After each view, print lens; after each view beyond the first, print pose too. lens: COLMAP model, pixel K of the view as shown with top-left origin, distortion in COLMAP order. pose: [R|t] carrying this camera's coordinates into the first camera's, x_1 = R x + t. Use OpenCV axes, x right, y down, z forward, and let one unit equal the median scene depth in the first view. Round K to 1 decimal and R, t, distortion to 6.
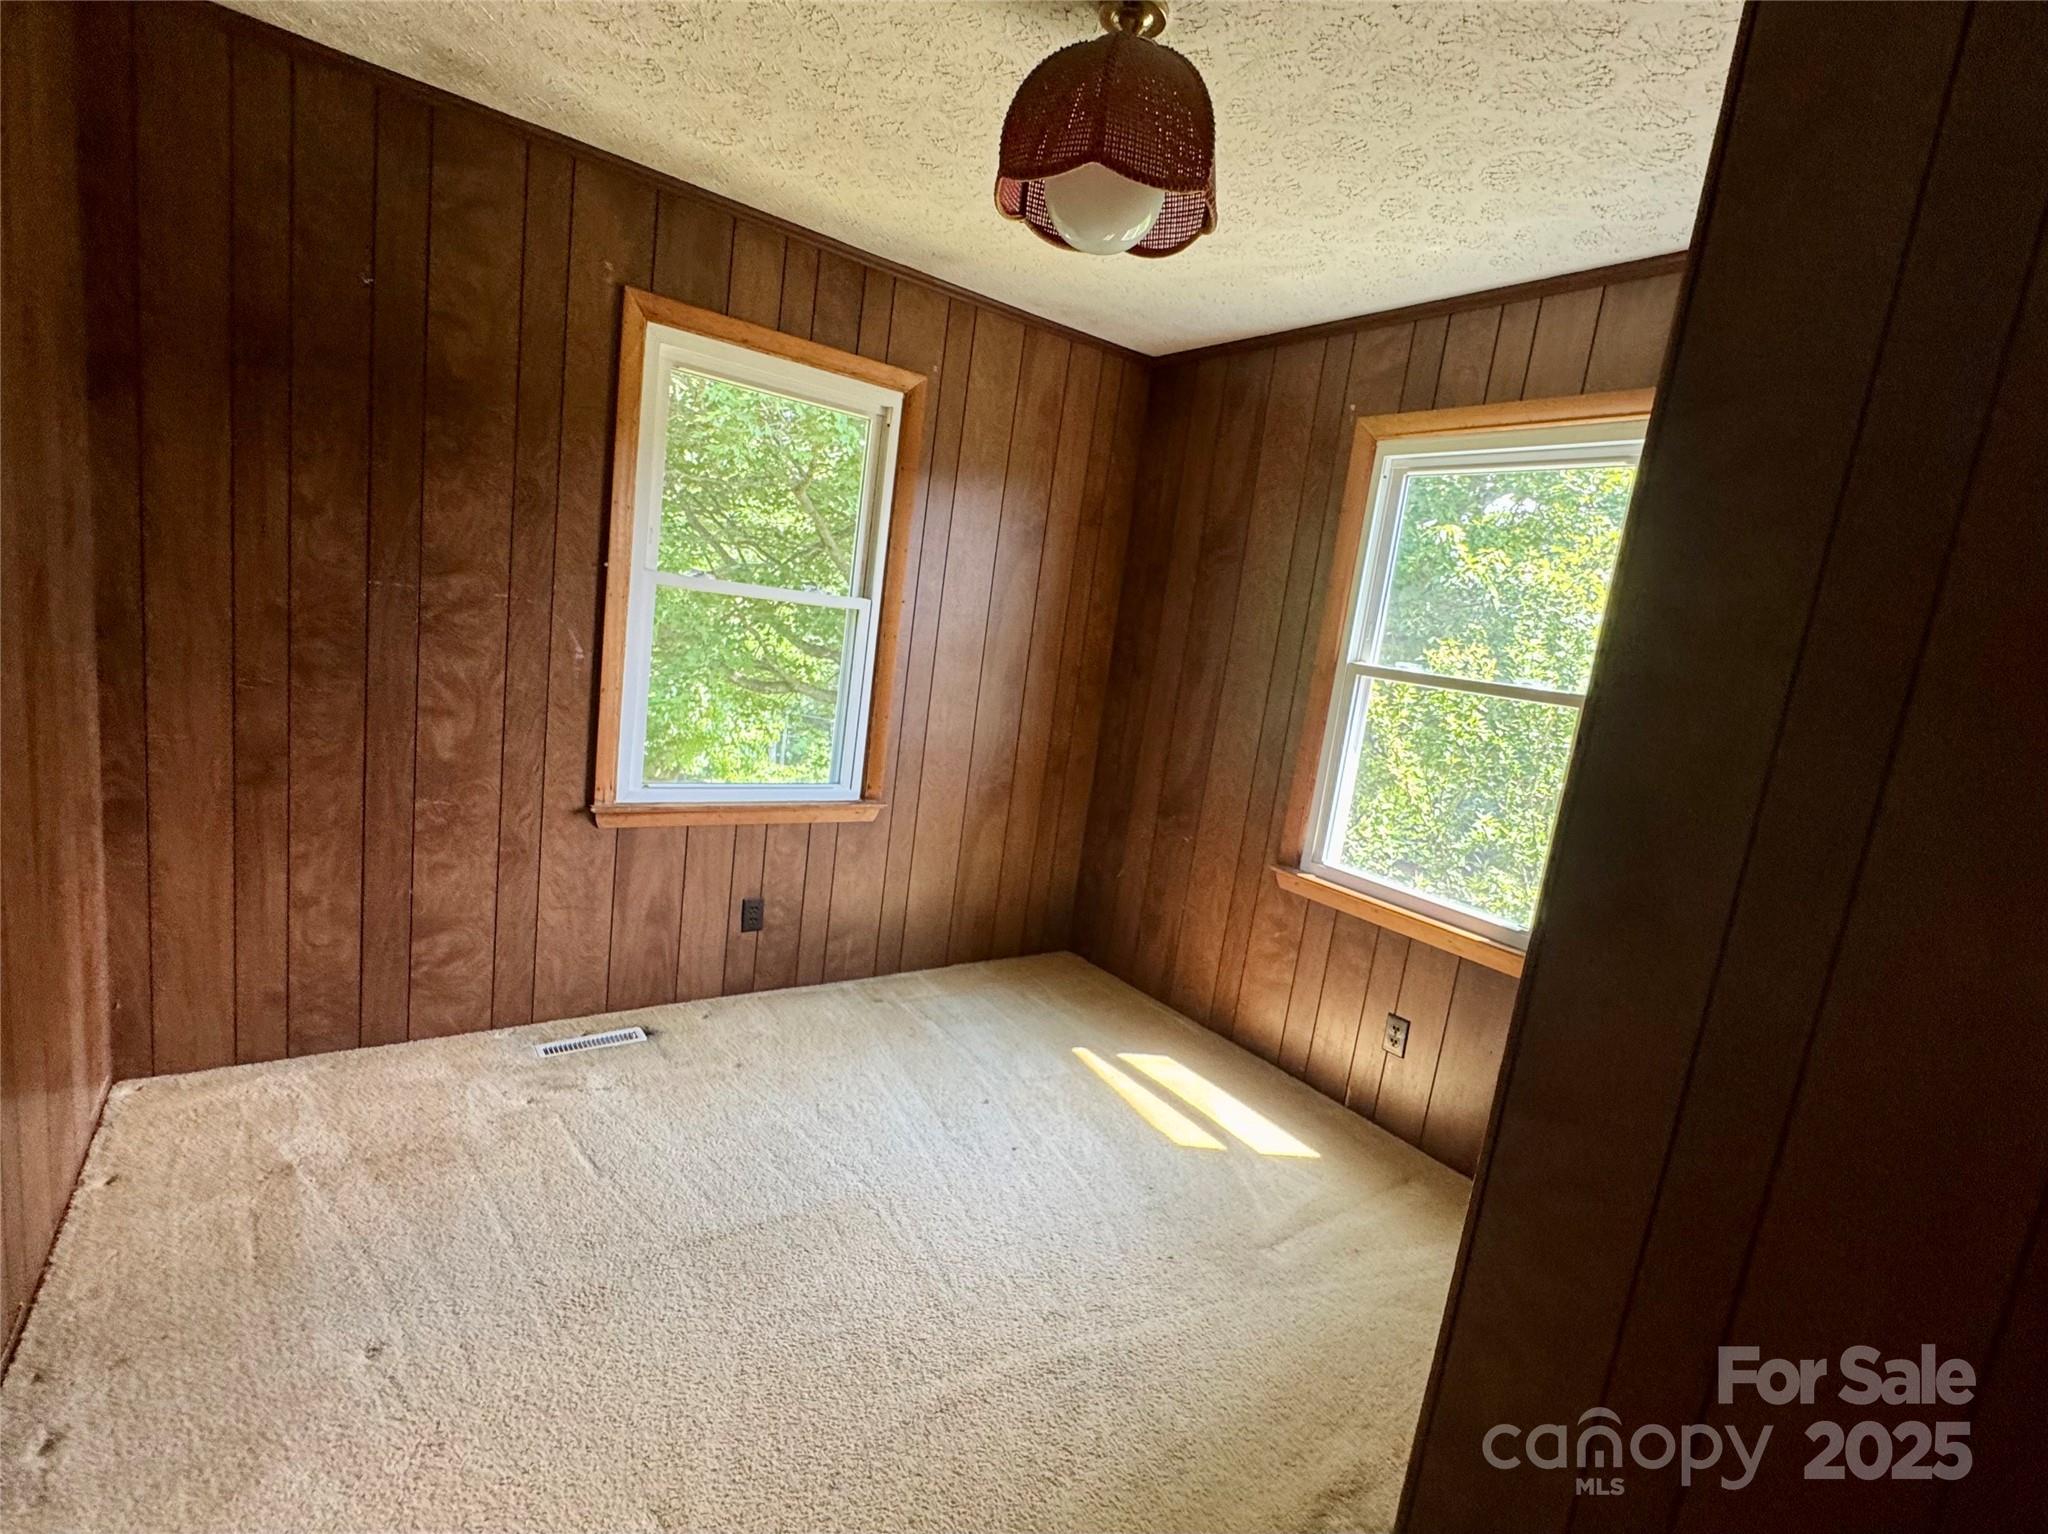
lens RADIAL K [[915.2, 0, 1021.4], [0, 915.2, 767.6], [0, 0, 1]] dist [-0.000378, -0.000101]
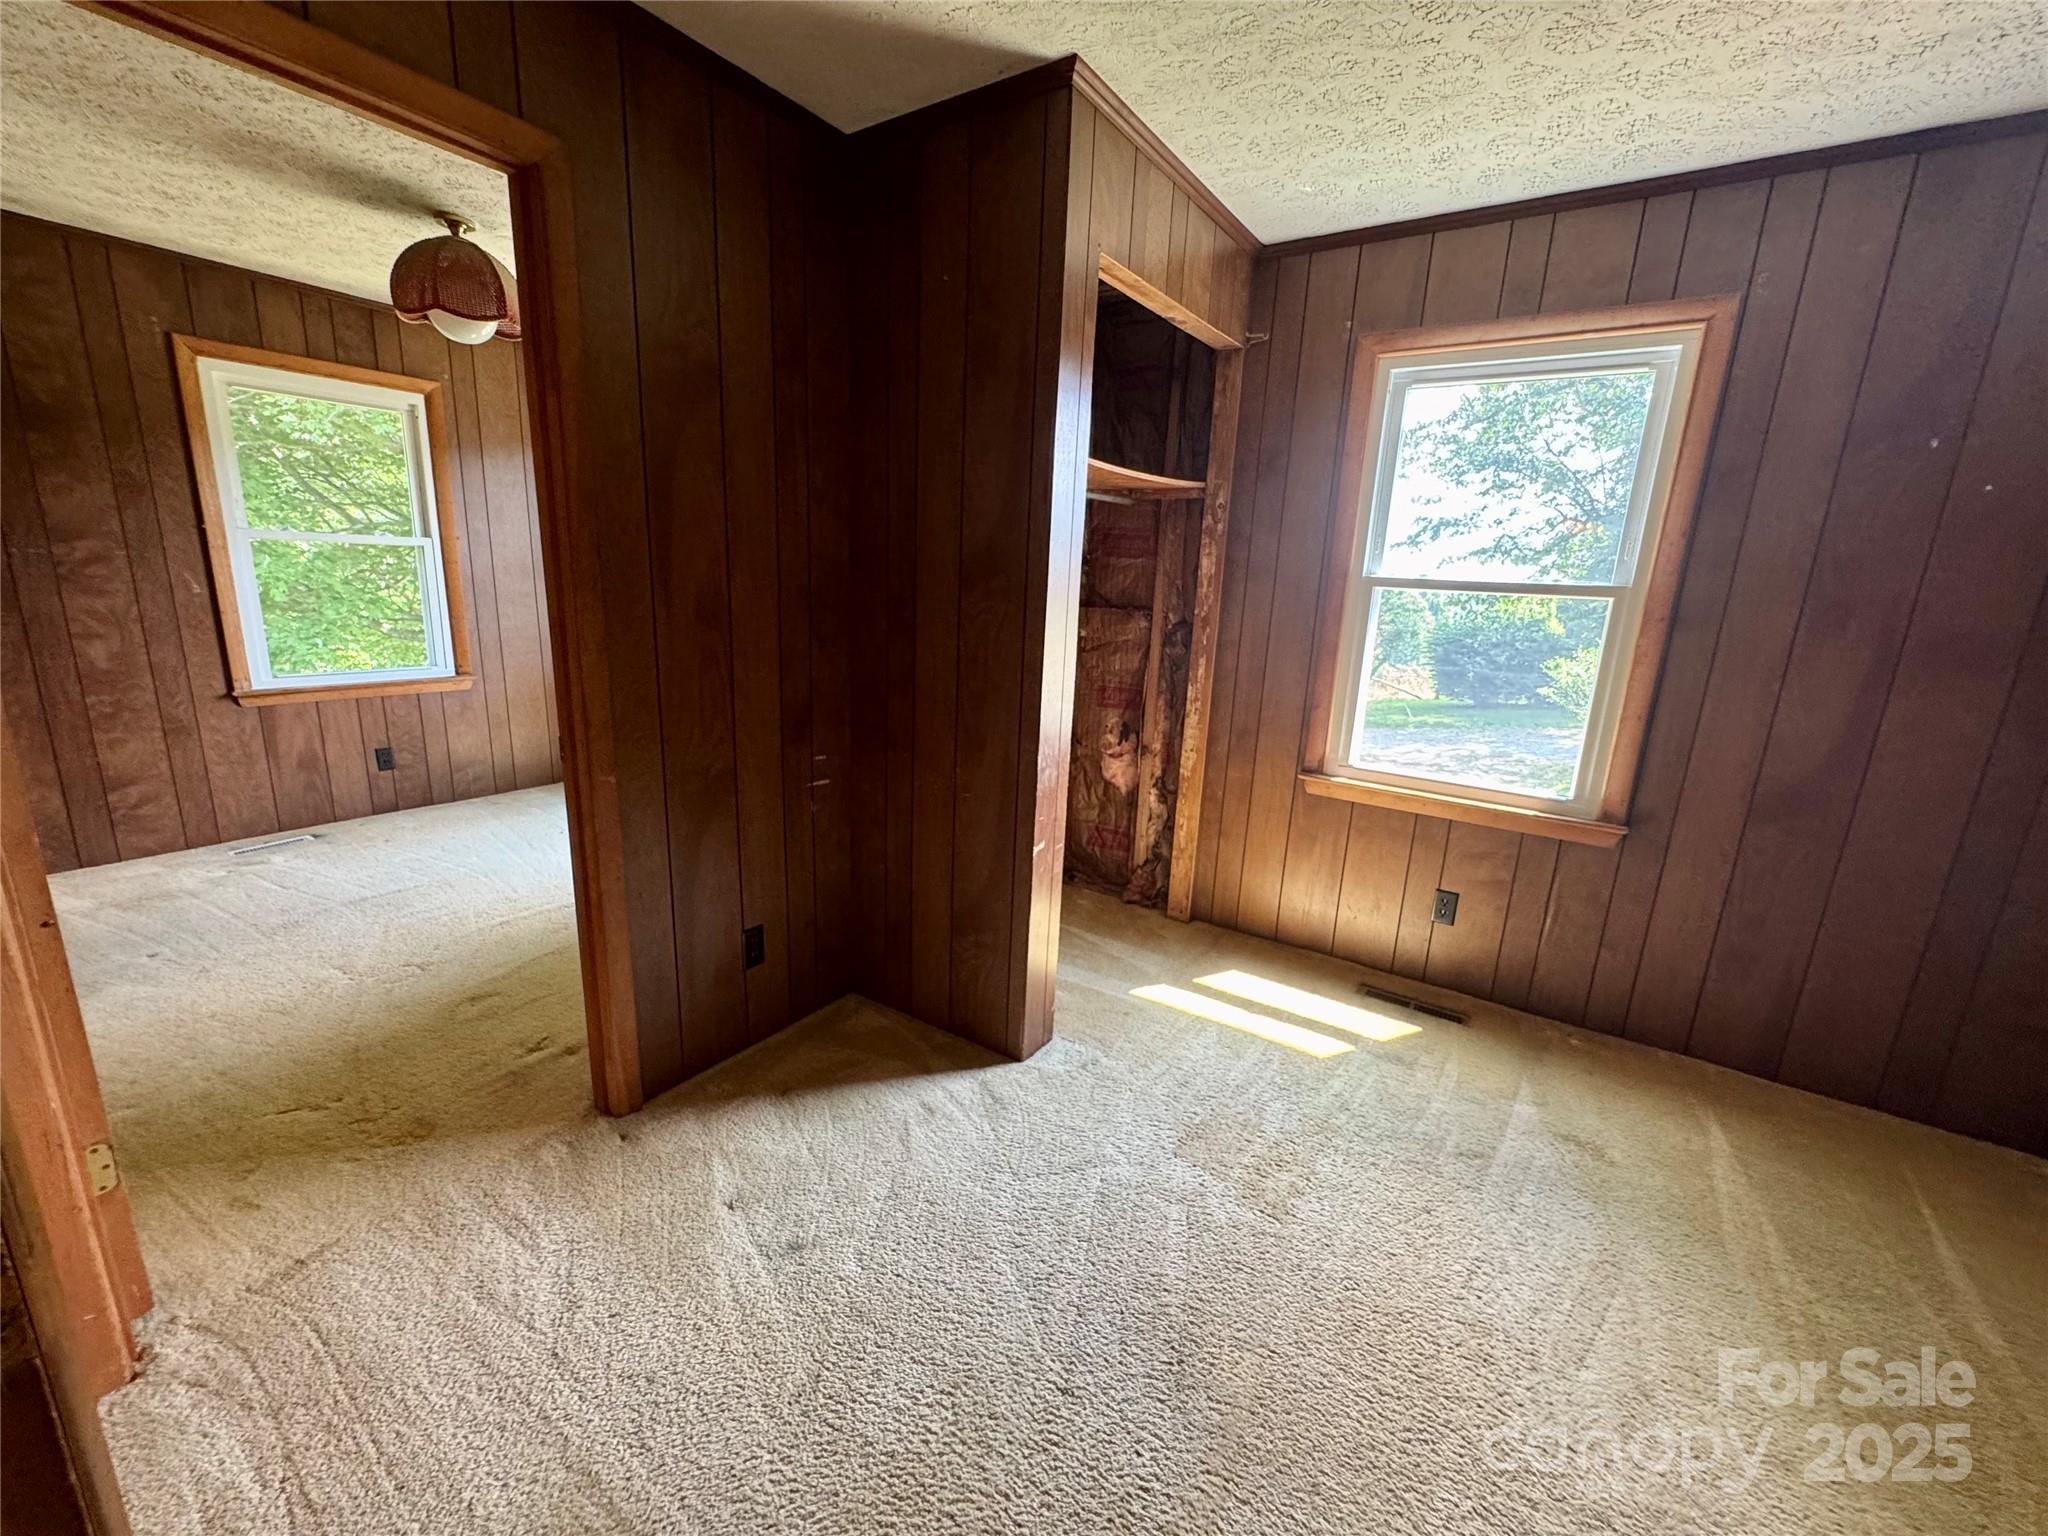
lens RADIAL K [[826.1, 0, 1029.8], [0, 826.1, 770.0], [0, 0, 1]] dist [0.000494, -0.000321]
pose [[0.940036, -0.161004, 0.300683, 0.327161], [0.128054, 0.983681, 0.126384, 0.162720], [-0.316125, -0.080302, 0.945313, -0.696514]]
